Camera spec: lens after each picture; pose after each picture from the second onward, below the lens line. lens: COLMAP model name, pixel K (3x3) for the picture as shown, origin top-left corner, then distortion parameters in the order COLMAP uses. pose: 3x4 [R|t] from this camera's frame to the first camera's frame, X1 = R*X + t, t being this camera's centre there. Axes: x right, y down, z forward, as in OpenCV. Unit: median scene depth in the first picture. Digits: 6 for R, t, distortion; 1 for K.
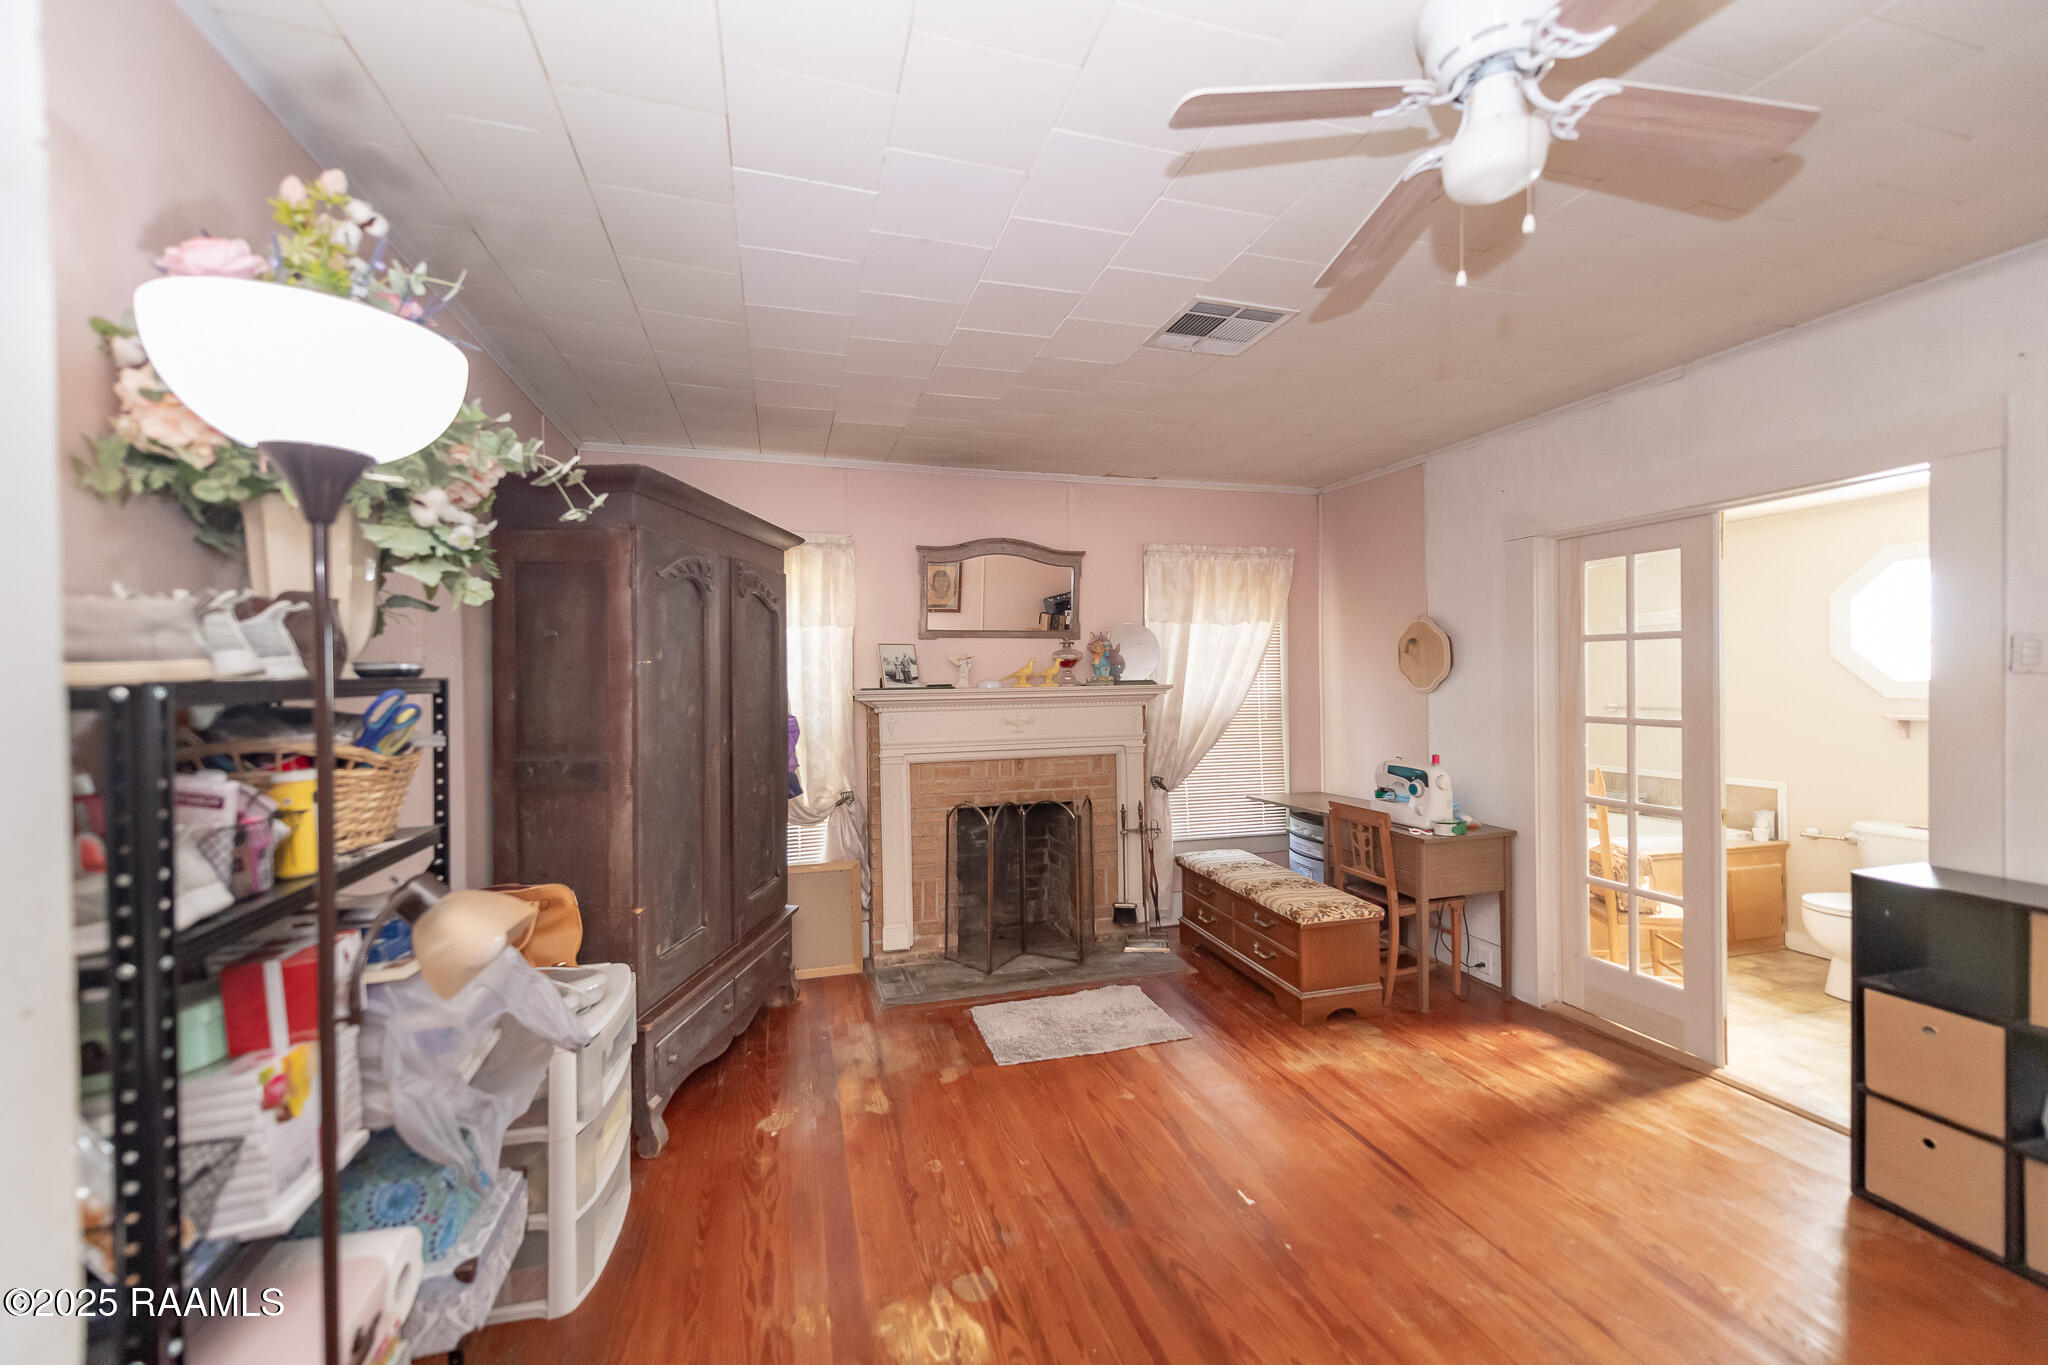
lens RADIAL K [[805.8, 0, 1019.0], [0, 805.8, 679.0], [0, 0, 1]] dist [0.006228, -0.000432]
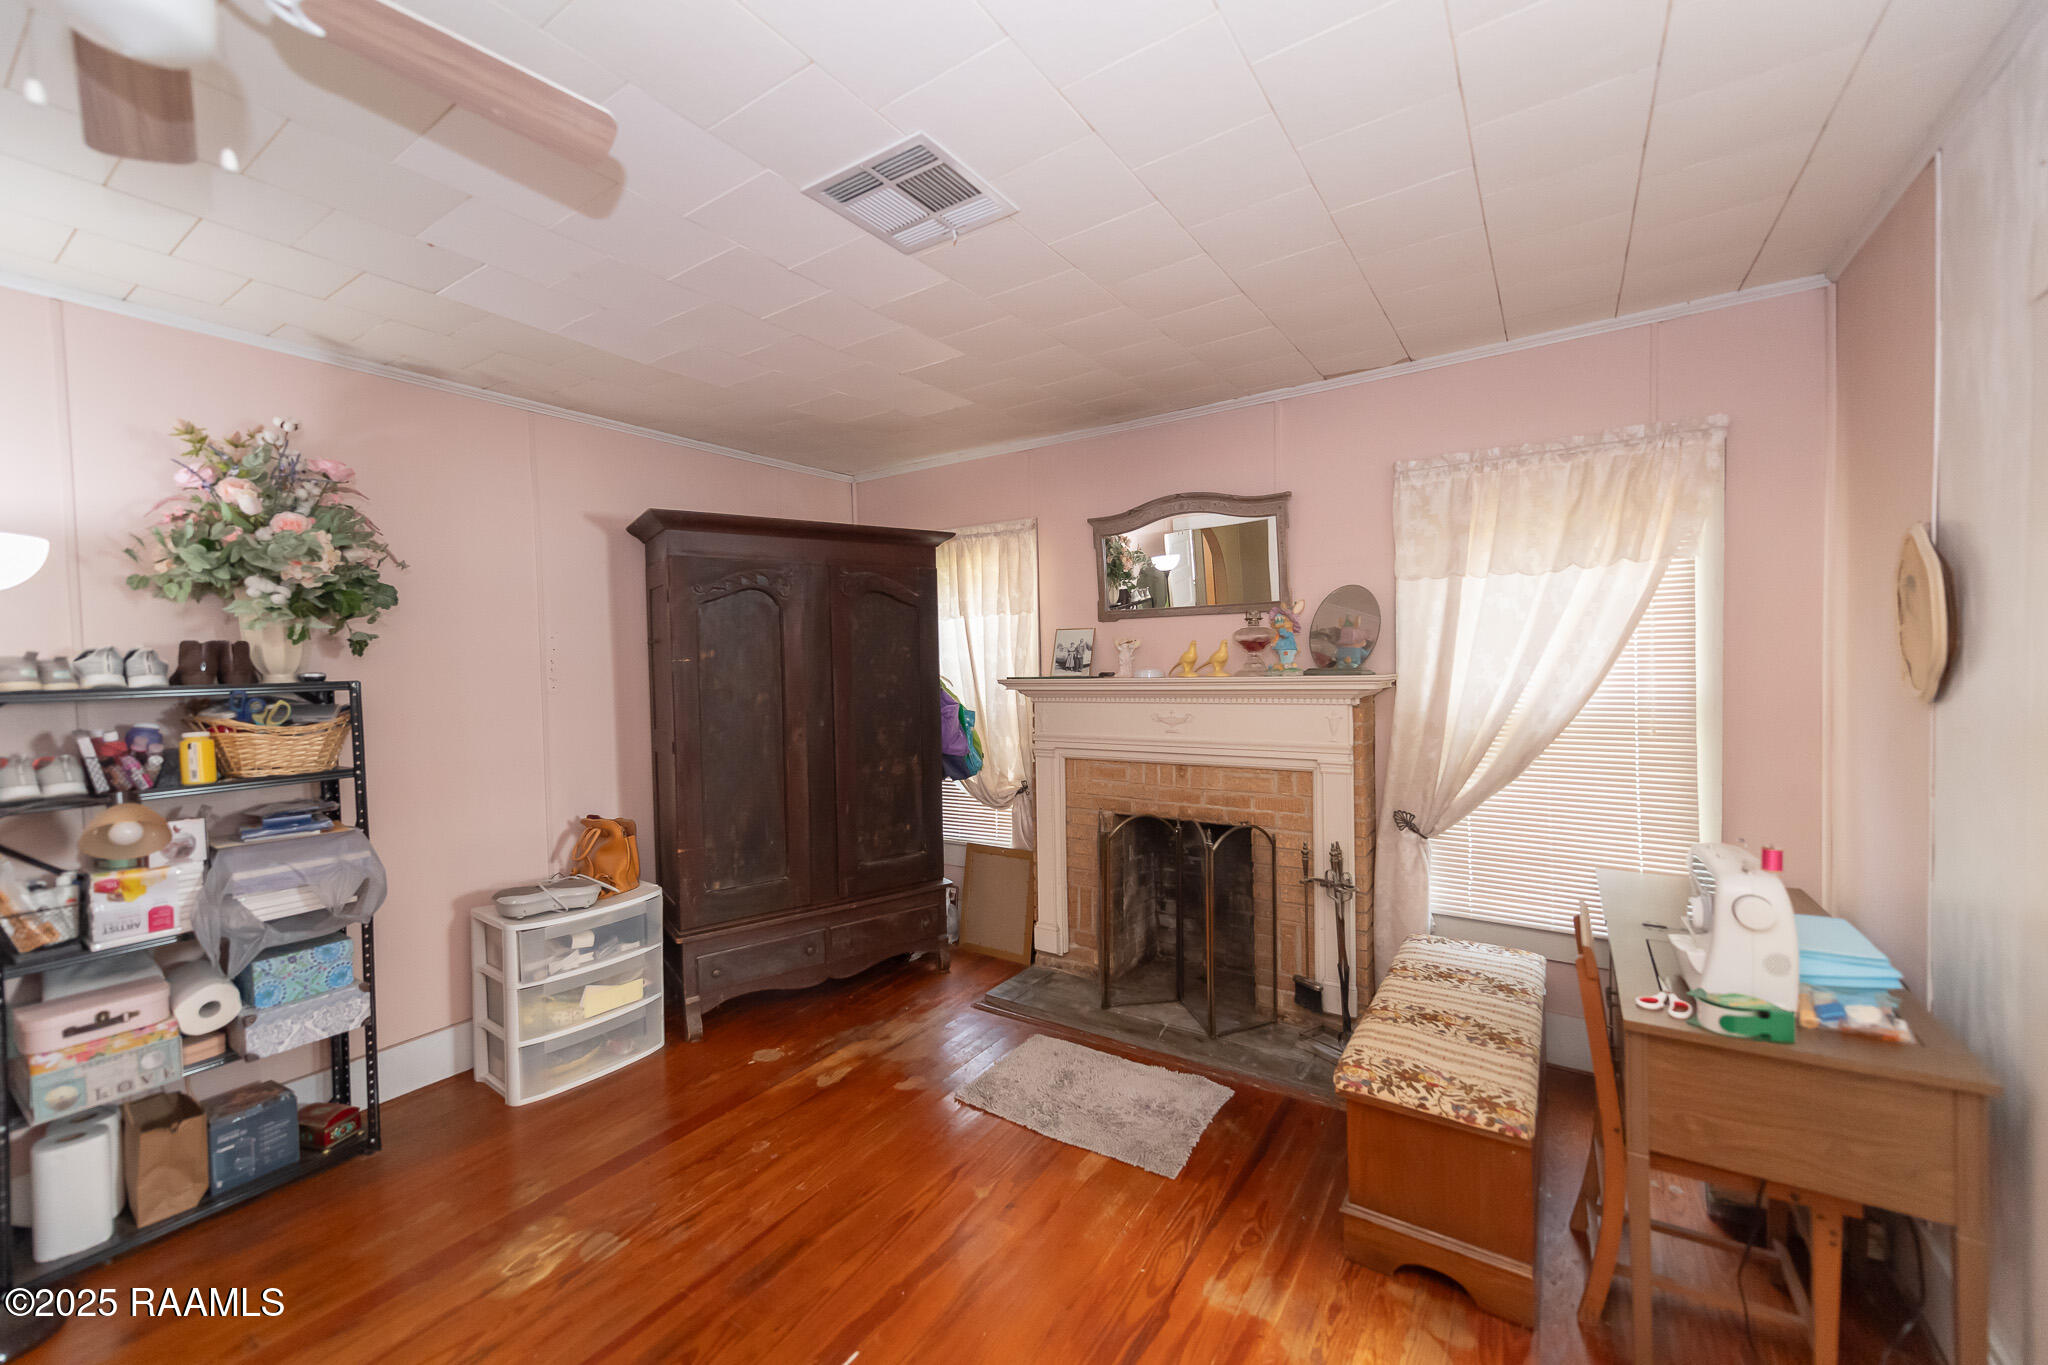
lens RADIAL K [[805.8, 0, 1019.0], [0, 805.8, 679.0], [0, 0, 1]] dist [0.006228, -0.000432]
pose [[0.633468, 0.015328, -0.773617, 0.527222], [0.014368, 0.999398, 0.031567, -0.015713], [0.773636, -0.031112, 0.632866, 0.360575]]
